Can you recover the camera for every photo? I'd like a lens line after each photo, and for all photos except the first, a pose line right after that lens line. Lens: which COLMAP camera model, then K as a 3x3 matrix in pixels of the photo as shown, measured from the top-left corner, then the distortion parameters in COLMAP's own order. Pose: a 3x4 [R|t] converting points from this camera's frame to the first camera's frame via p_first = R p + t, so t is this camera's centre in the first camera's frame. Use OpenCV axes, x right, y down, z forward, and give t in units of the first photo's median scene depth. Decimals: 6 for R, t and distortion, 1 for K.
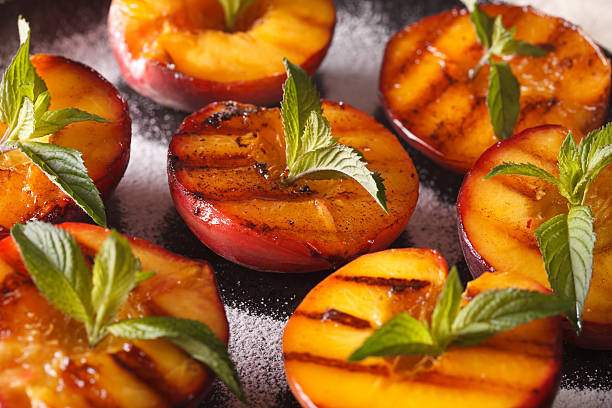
lens RADIAL K [[2275.4, 0, 306.0], [0, 2275.4, 204.0], [0, 0, 1]] dist [-0.016949, 0.750281]
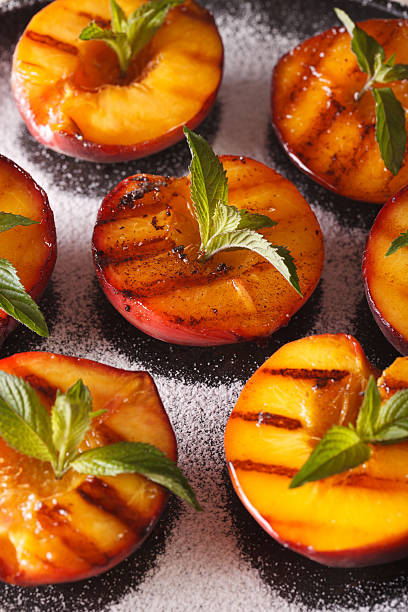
lens RADIAL K [[2275.4, 0, 204.0], [0, 2275.4, 306.0], [0, 0, 1]] dist [-0.016949, 0.750281]
pose [[0.992564, -0.121708, -0.001865, -0.009258], [0.117623, 0.955075, 0.272022, -0.289369], [-0.031326, -0.270219, 0.962289, -0.056430]]
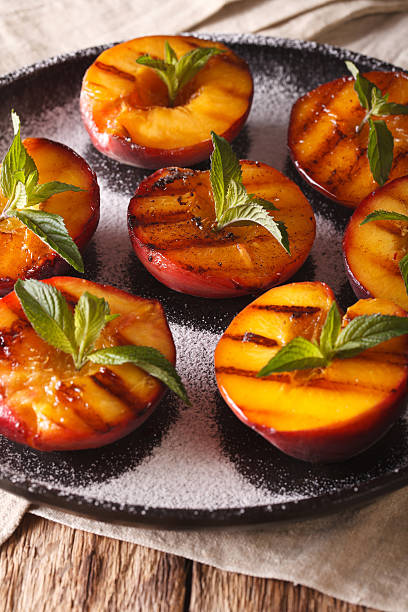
lens RADIAL K [[2188.0, 0, 204.0], [0, 2188.0, 306.0], [0, 0, 1]] dist [-0.019342, -0.882408]
pose [[0.997257, -0.050238, -0.054366, 0.052972], [0.055752, 0.992889, 0.105186, -0.103138], [0.048695, -0.107928, 0.992965, -0.293887]]
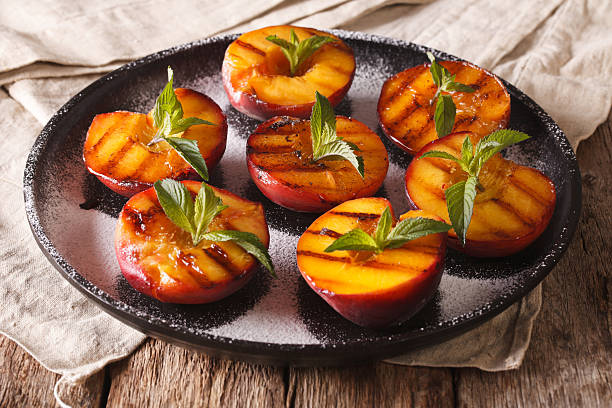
lens RADIAL K [[2135.3, 0, 306.0], [0, 2135.3, 204.0], [0, 0, 1]] dist [-0.087682, -0.824930]
pose [[0.994336, 0.014660, -0.105267, 0.164909], [-0.015686, 0.999837, -0.008923, 0.039032], [0.105119, 0.010523, 0.994404, -0.667320]]
